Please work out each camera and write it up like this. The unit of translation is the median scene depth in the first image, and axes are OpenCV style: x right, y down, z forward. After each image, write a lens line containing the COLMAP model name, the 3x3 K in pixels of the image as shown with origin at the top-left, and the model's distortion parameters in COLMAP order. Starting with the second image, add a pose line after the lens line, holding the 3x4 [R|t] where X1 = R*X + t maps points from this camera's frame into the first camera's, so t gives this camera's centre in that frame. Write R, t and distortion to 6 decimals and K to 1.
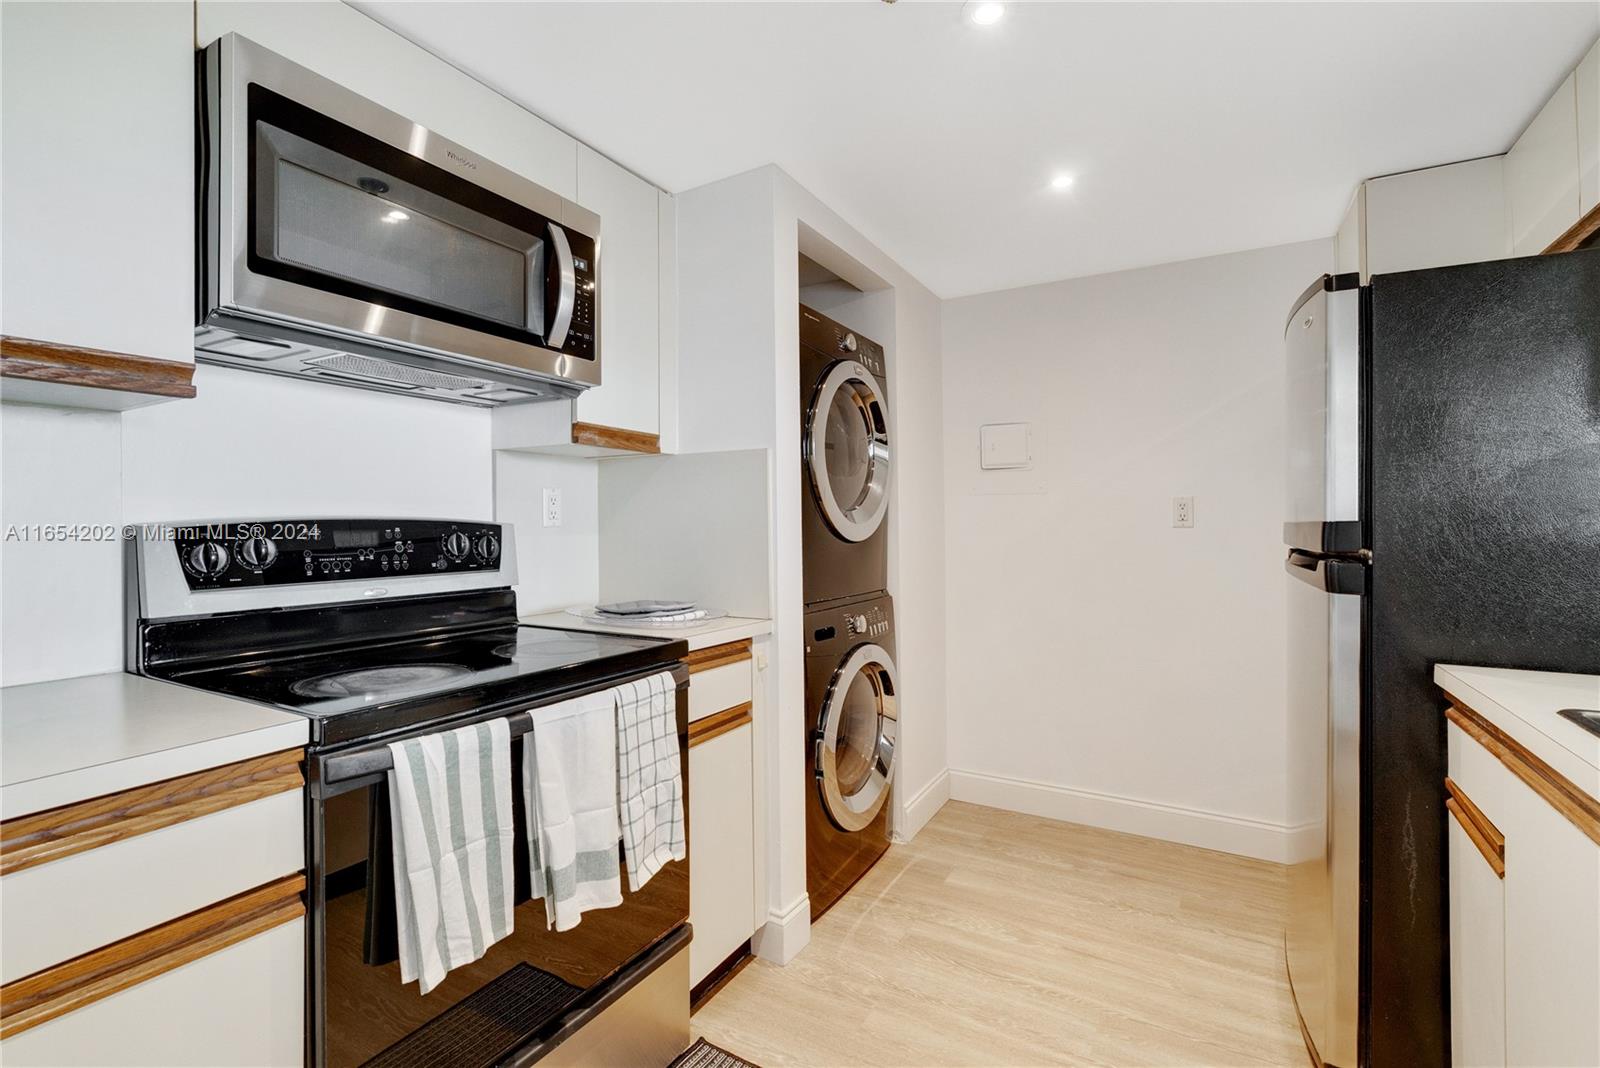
lens RADIAL K [[729.2, 0, 800.4], [0, 729.2, 512.4], [0, 0, 1]] dist [-0.003415, 0.001522]
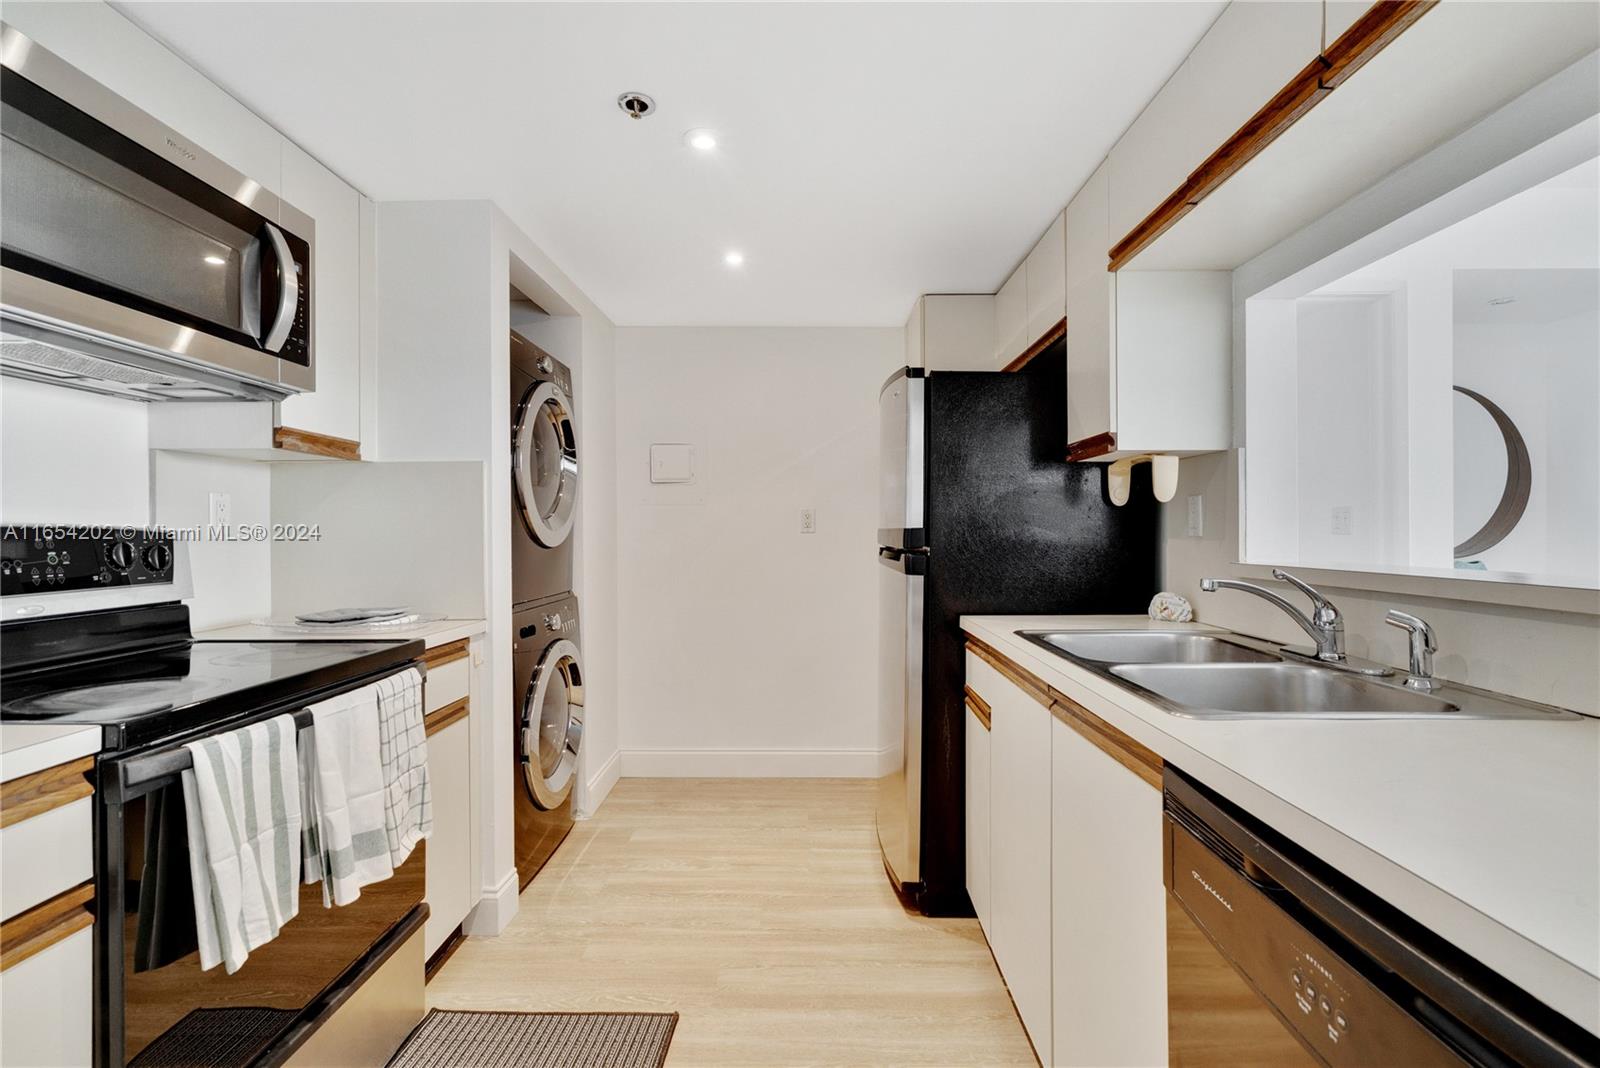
lens RADIAL K [[719.7, 0, 800.7], [0, 719.7, 531.6], [0, 0, 1]] dist [0.001457, 0.000427]
pose [[0.874226, -0.003235, 0.485509, -0.176965], [-0.004600, 0.999878, 0.014945, -0.001799], [-0.485498, -0.015299, 0.874104, -0.185074]]
